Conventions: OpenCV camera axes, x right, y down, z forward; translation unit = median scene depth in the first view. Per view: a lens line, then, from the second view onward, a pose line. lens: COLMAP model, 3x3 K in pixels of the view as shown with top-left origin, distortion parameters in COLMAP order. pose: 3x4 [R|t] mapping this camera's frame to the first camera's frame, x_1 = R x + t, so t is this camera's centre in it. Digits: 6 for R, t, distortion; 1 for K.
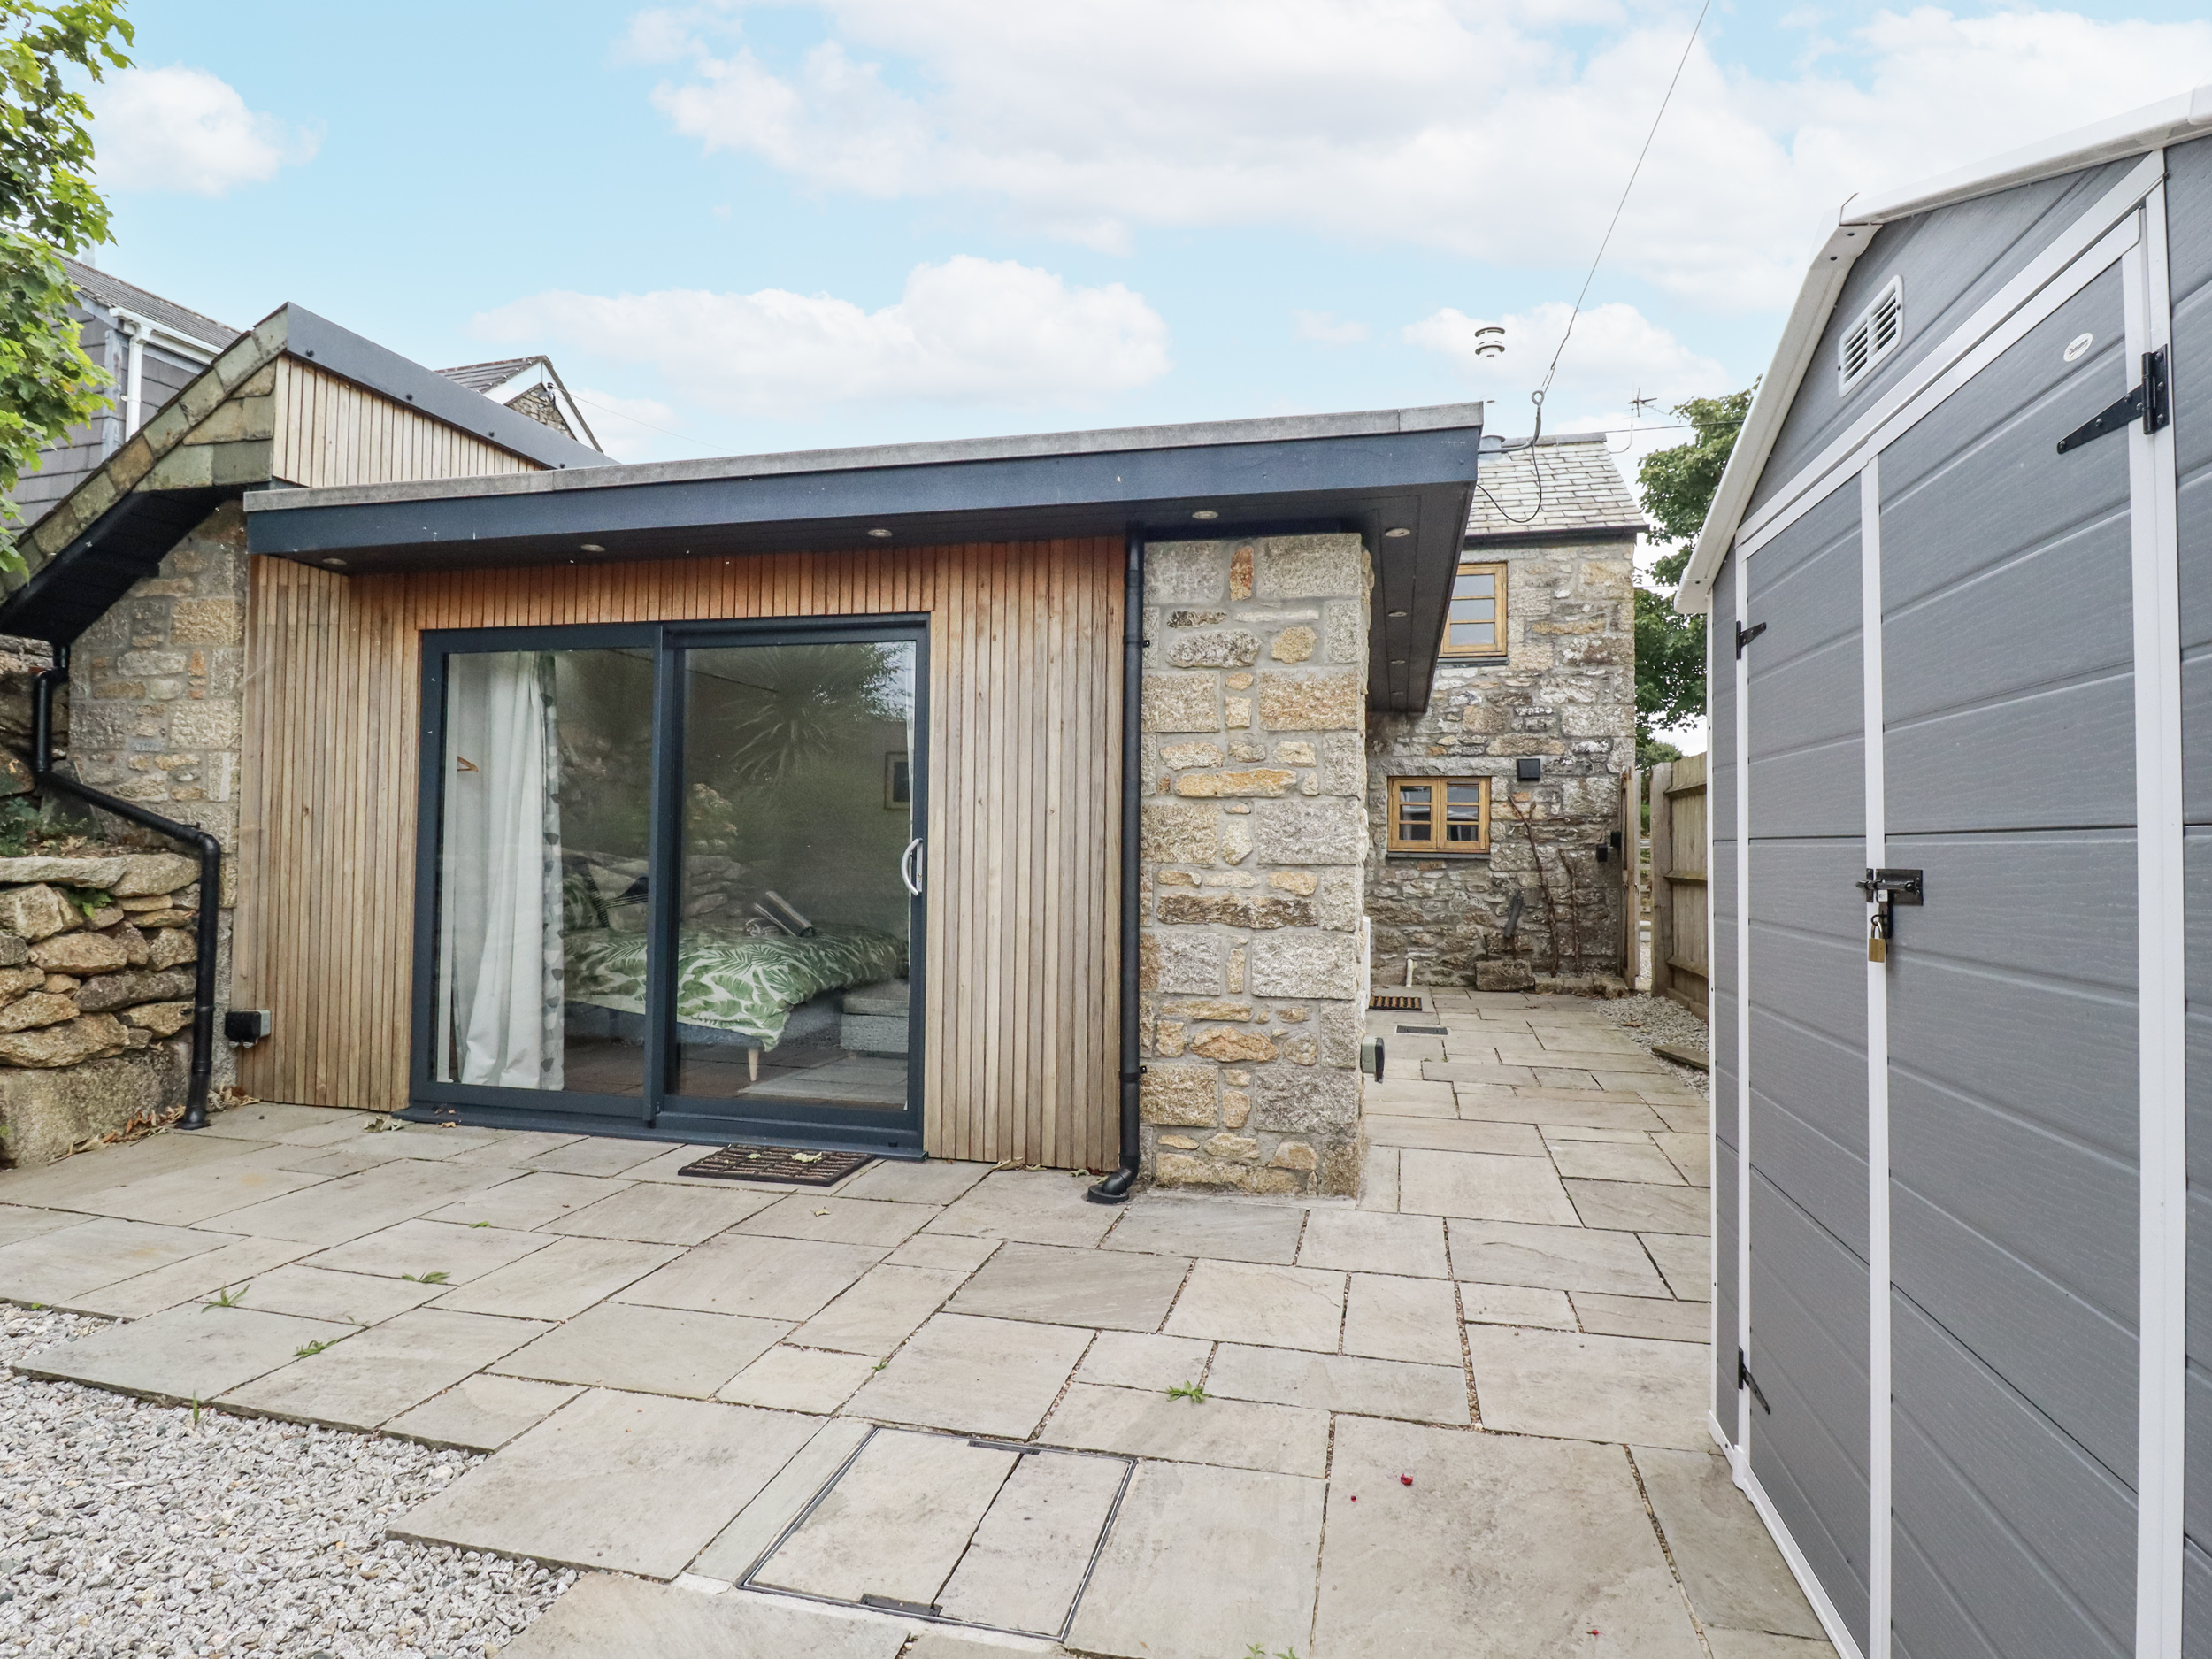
lens RADIAL K [[1167.8, 0, 1102.1], [0, 1167.8, 819.4], [0, 0, 1]] dist [0.001812, -0.013152]
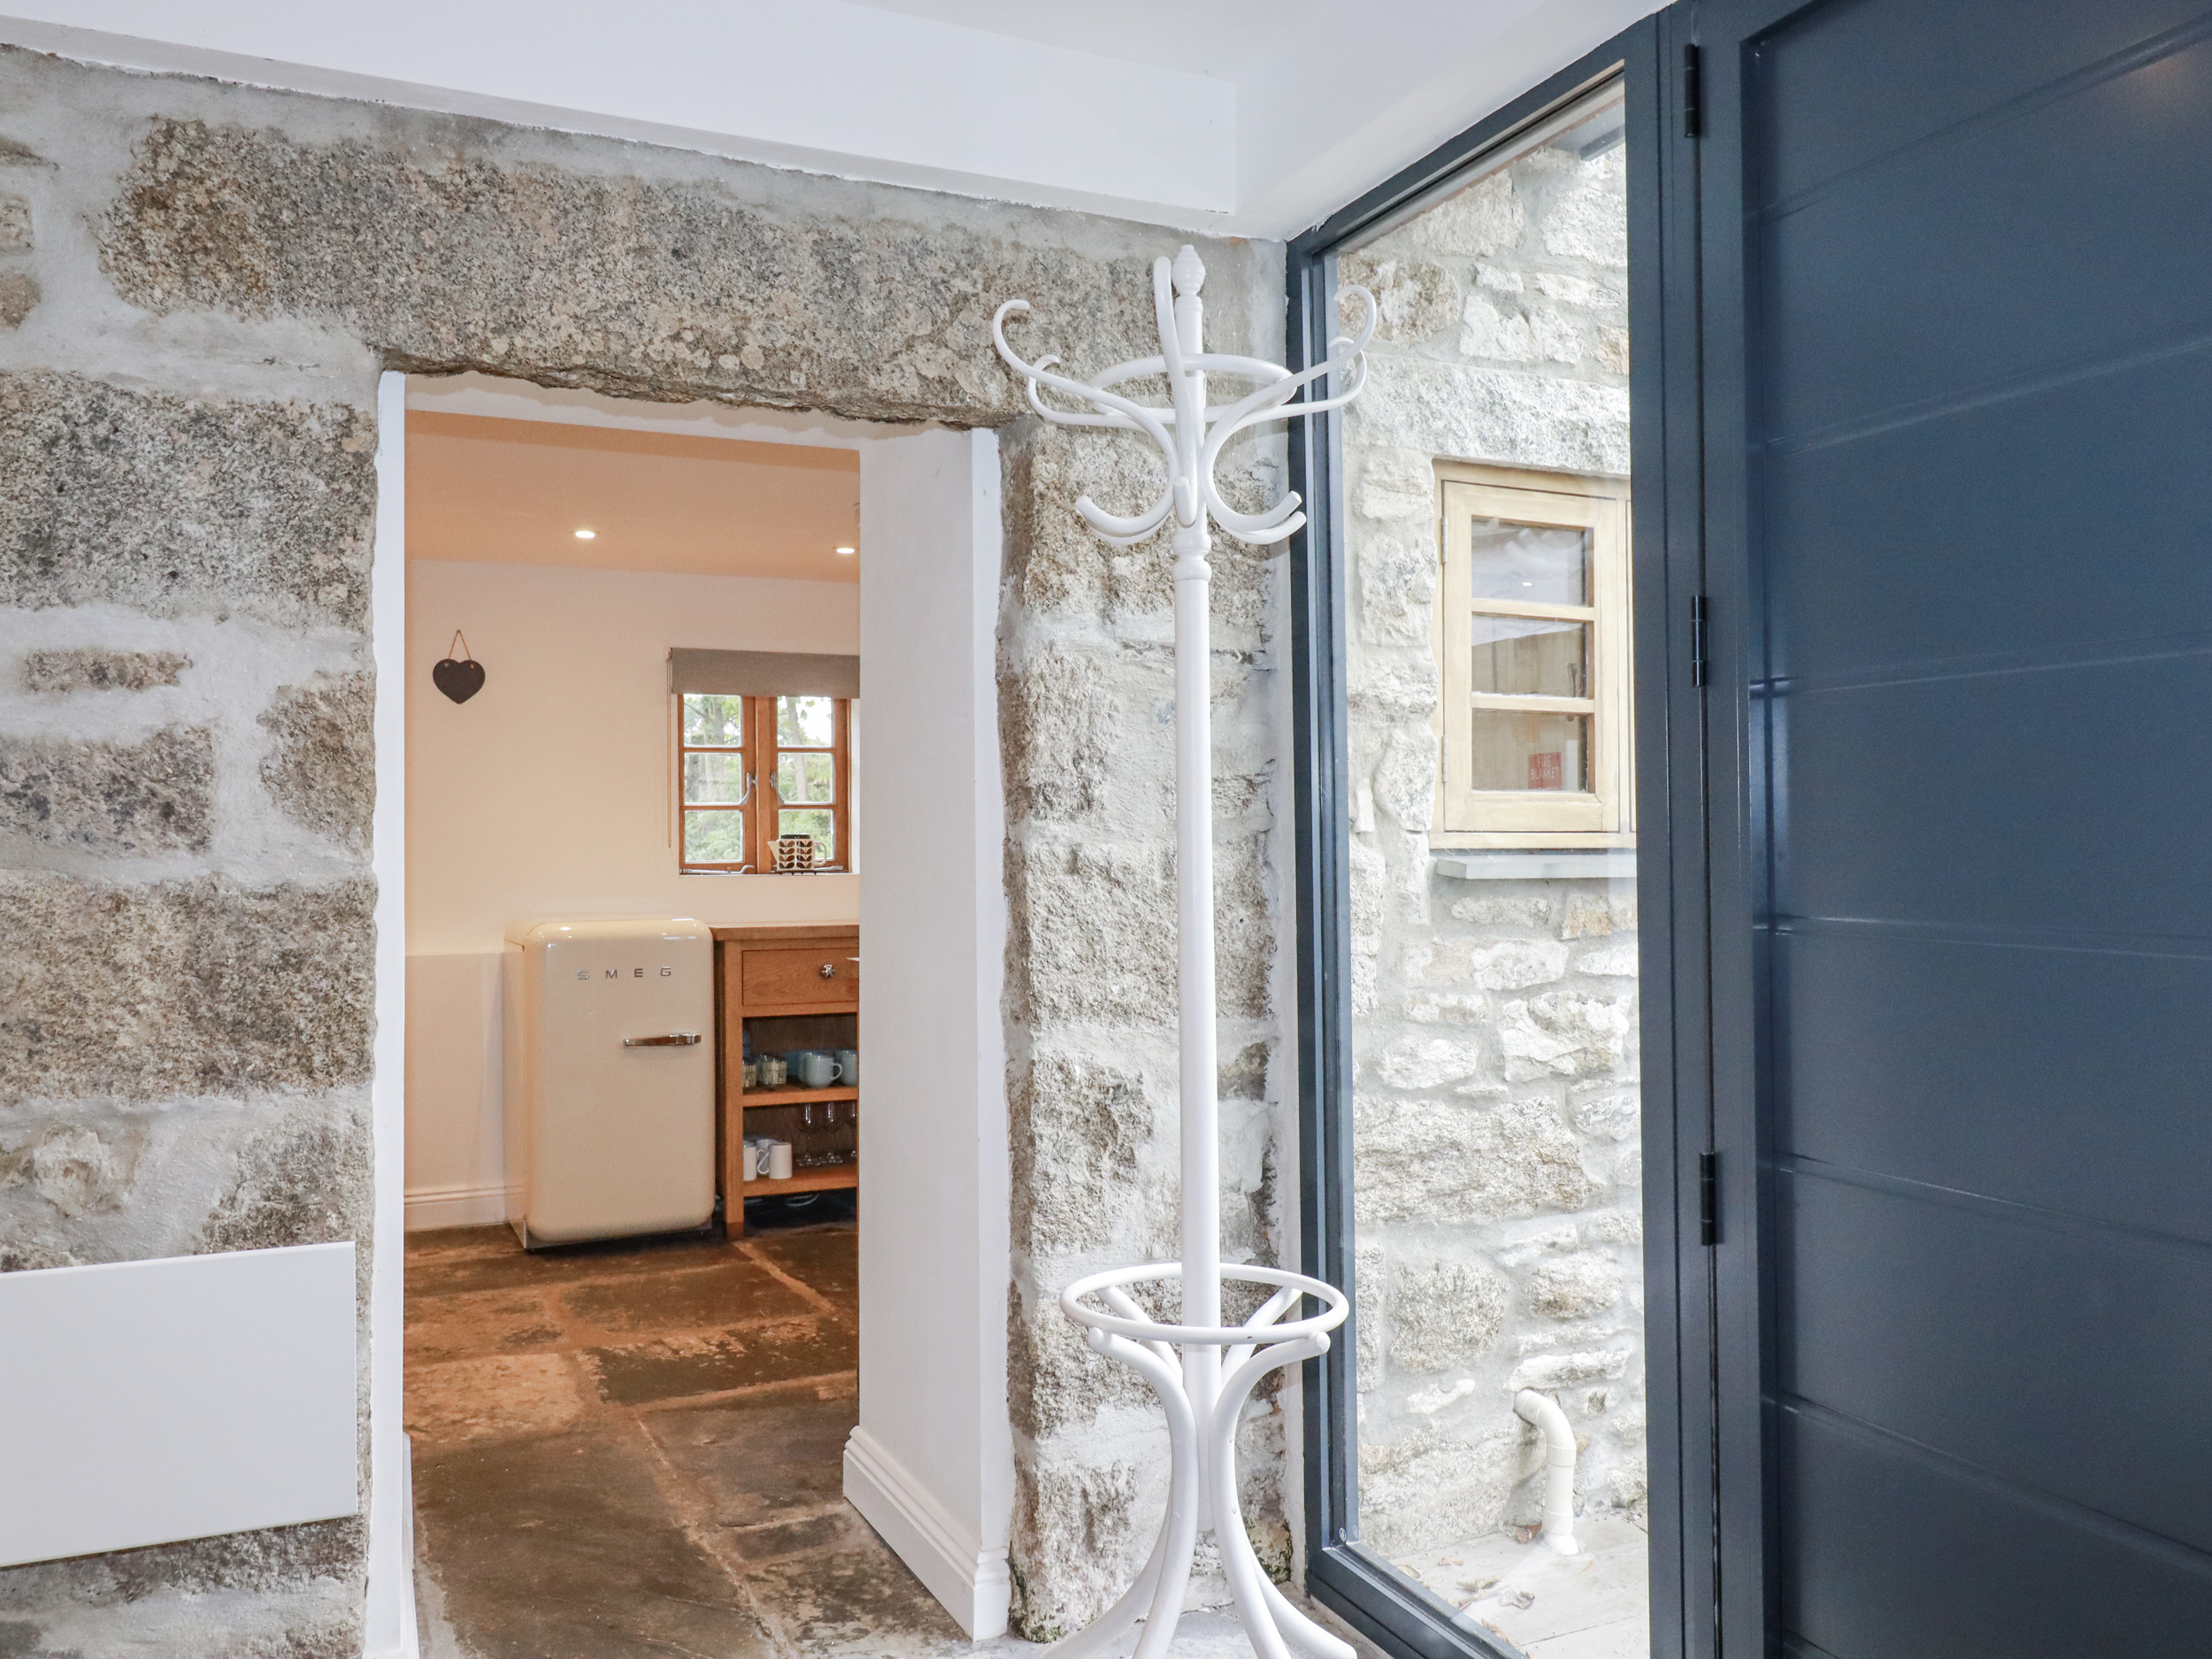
lens RADIAL K [[1707.3, 0, 1106.0], [0, 1707.3, 829.5], [0, 0, 1]] dist [0.007433, 0.001683]
pose [[0.771445, -0.011728, 0.636188, 0.024060], [0.003117, 0.999888, 0.014654, 0.019752], [-0.636289, -0.009322, 0.771395, 0.821343]]
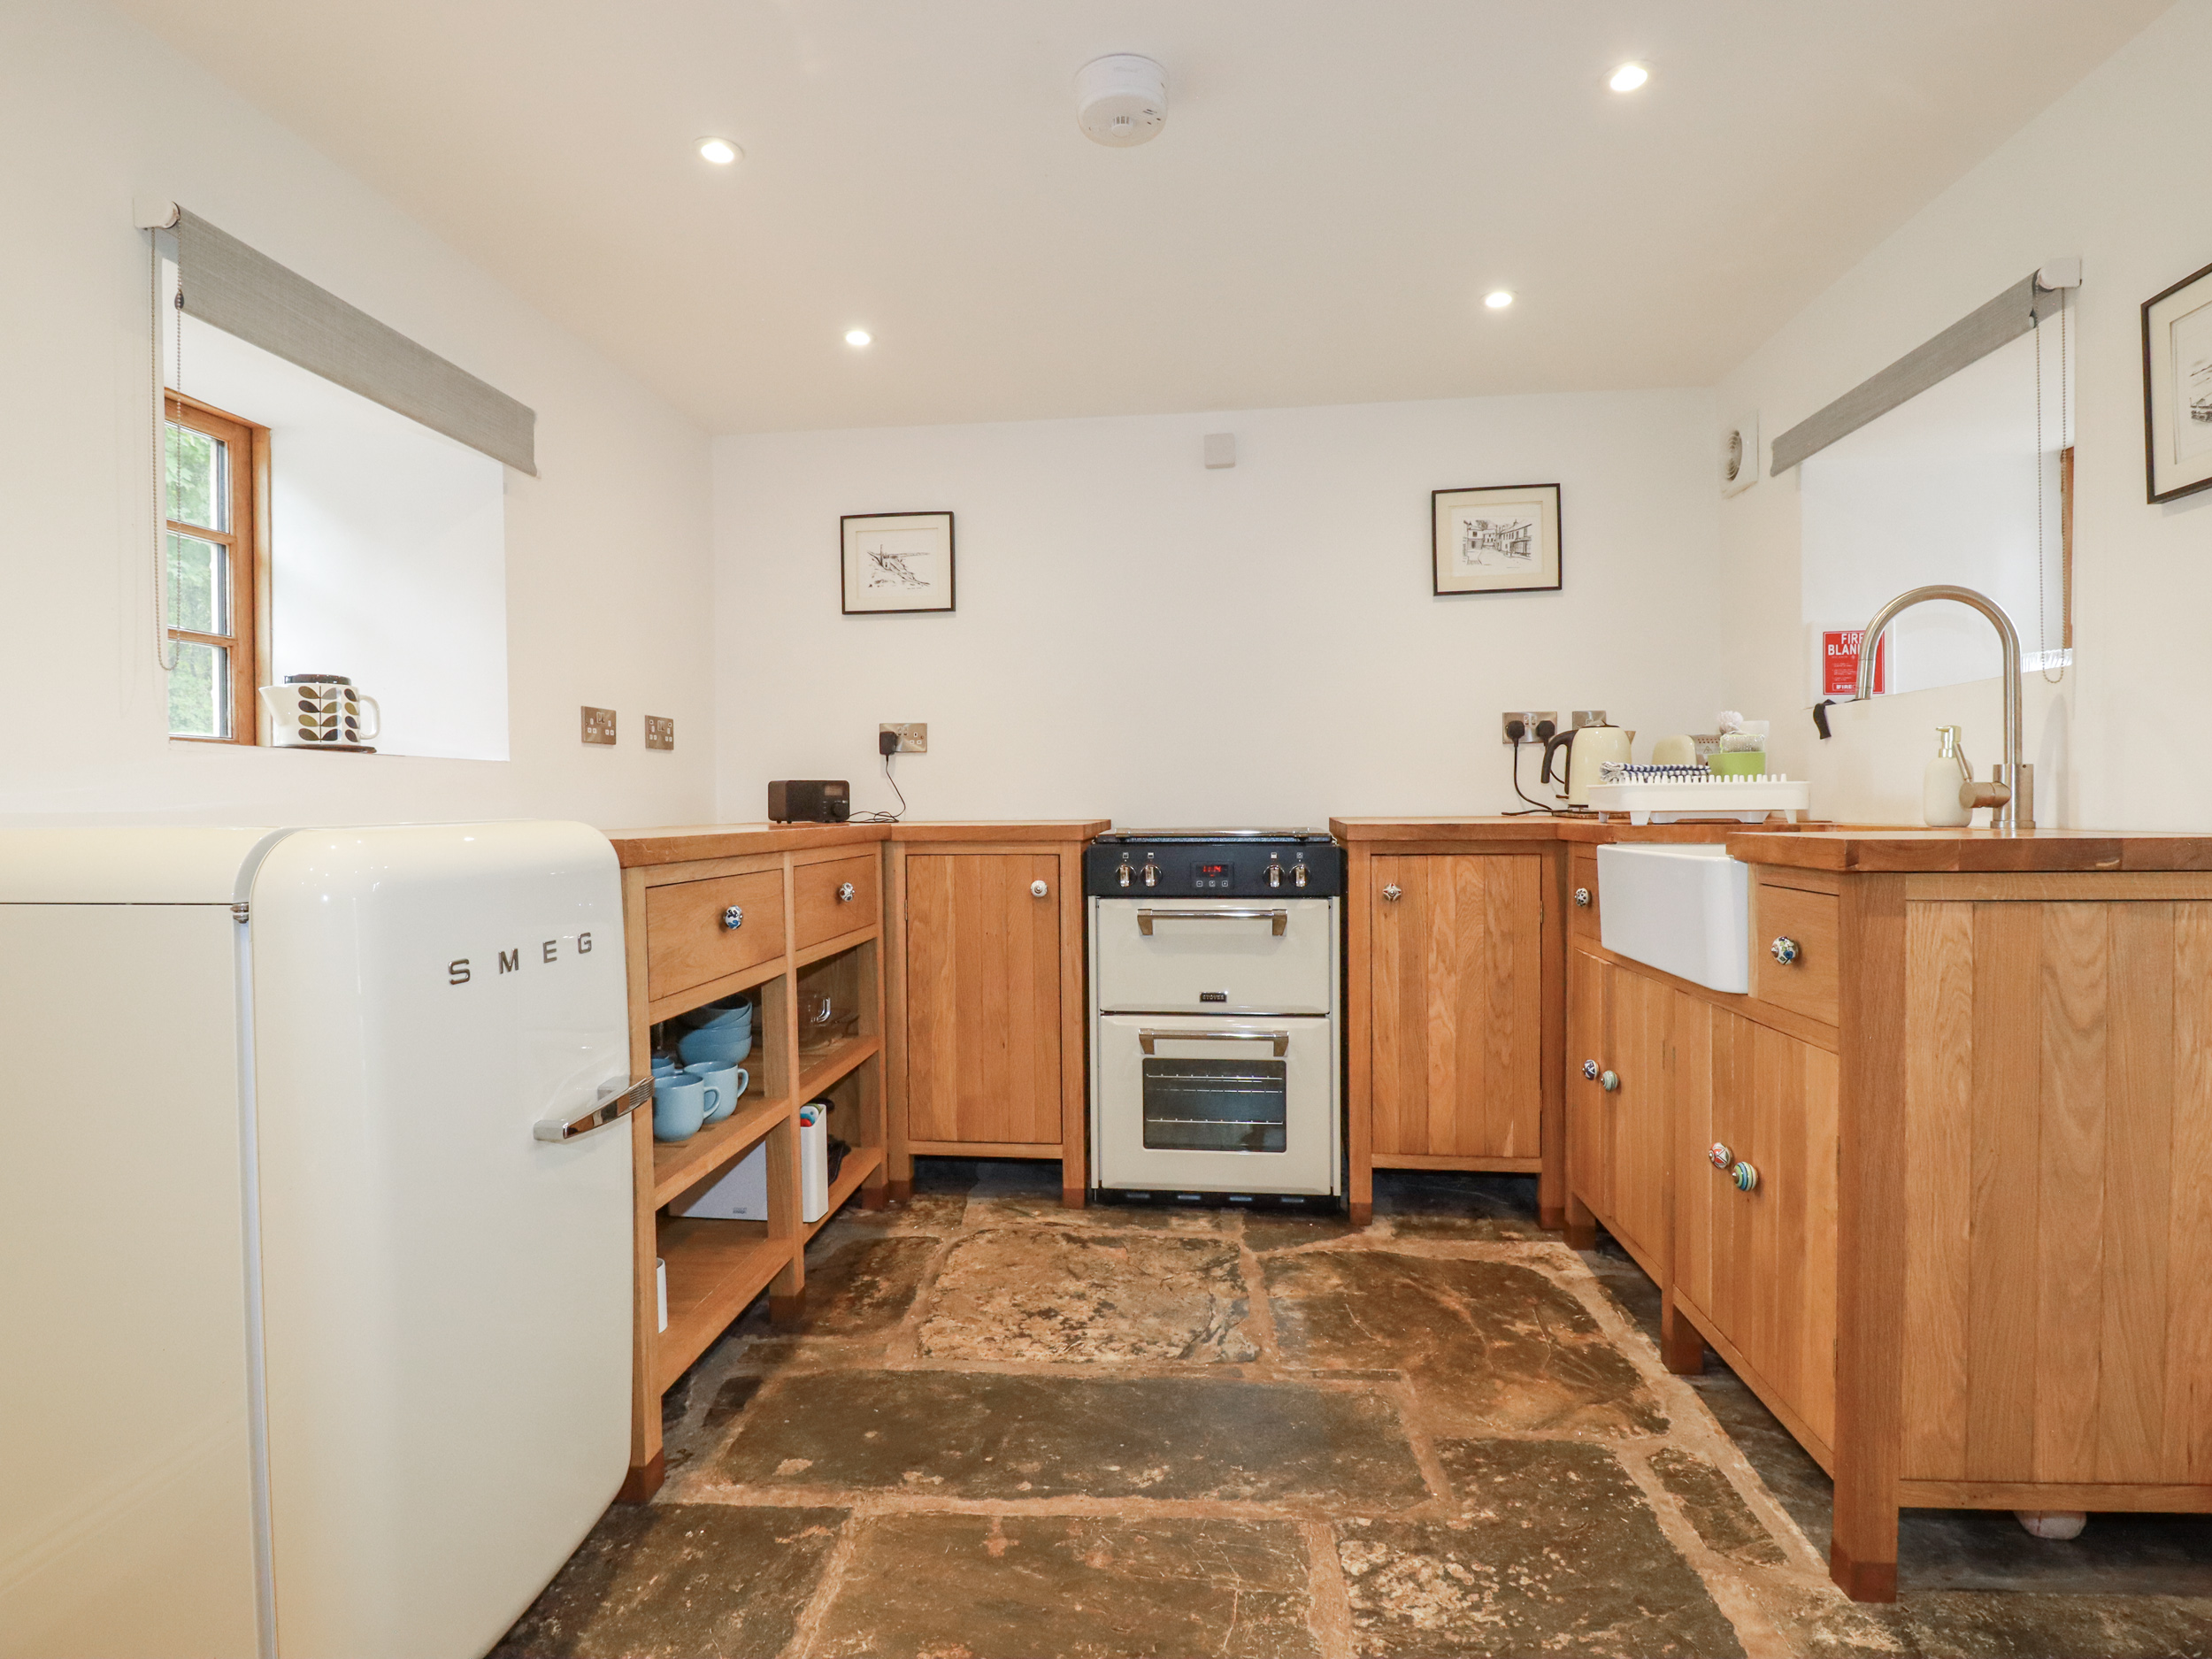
lens RADIAL K [[1167.8, 0, 1102.1], [0, 1167.8, 819.4], [0, 0, 1]] dist [0.001812, -0.013152]
pose [[-0.140609, -0.025420, 0.989739, 0.048631], [-0.008911, 0.999662, 0.024409, 0.030334], [-0.990025, -0.005388, -0.140788, 0.974689]]
